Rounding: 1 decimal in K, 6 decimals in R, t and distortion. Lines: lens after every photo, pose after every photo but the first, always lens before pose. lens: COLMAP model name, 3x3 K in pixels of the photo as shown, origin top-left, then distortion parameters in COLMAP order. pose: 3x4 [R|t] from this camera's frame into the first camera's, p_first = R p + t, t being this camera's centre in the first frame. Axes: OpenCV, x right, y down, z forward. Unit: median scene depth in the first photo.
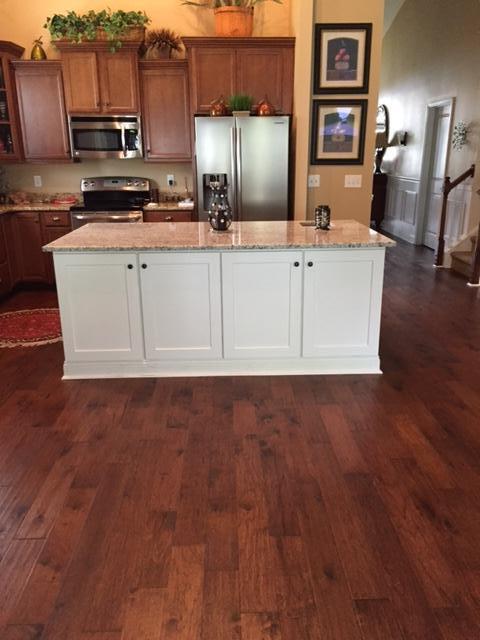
lens RADIAL K [[538.3, 0, 237.3], [0, 538.3, 318.2], [0, 0, 1]] dist [0.052258, -0.043853]
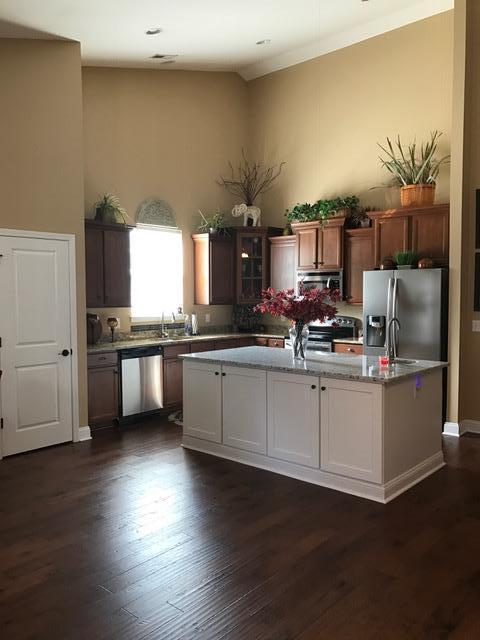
lens RADIAL K [[523.5, 0, 238.9], [0, 523.5, 318.5], [0, 0, 1]] dist [0.008755, 0.008122]
pose [[0.736817, 0.037138, -0.675072, 0.486630], [-0.205755, 0.963446, -0.171571, -0.006708], [0.644023, 0.265316, 0.717525, -0.000252]]
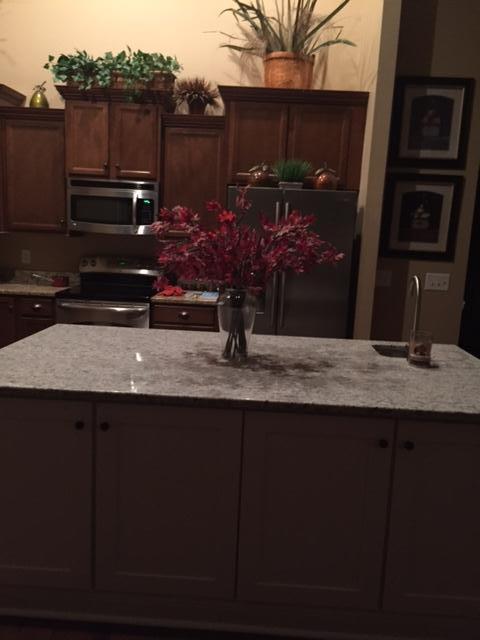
lens RADIAL K [[538.3, 0, 241.2], [0, 538.3, 321.8], [0, 0, 1]] dist [0.052258, -0.043853]
pose [[0.996275, 0.065317, -0.056307, -0.005632], [-0.072188, 0.988861, -0.130167, -0.088578], [0.047177, 0.133746, 0.989892, 0.279564]]
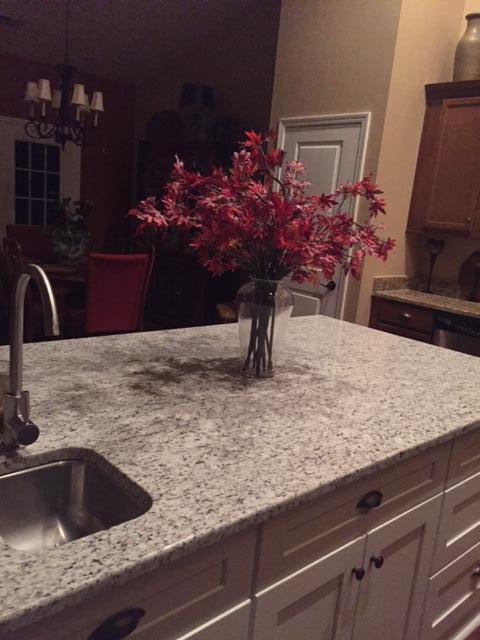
lens RADIAL K [[538.3, 0, 239.3], [0, 538.3, 320.2], [0, 0, 1]] dist [0.052258, -0.043853]
pose [[-0.753194, 0.077928, -0.653166, 0.214917], [-0.274940, 0.864768, 0.420219, -0.309121], [0.597584, 0.496088, -0.629913, 1.012208]]
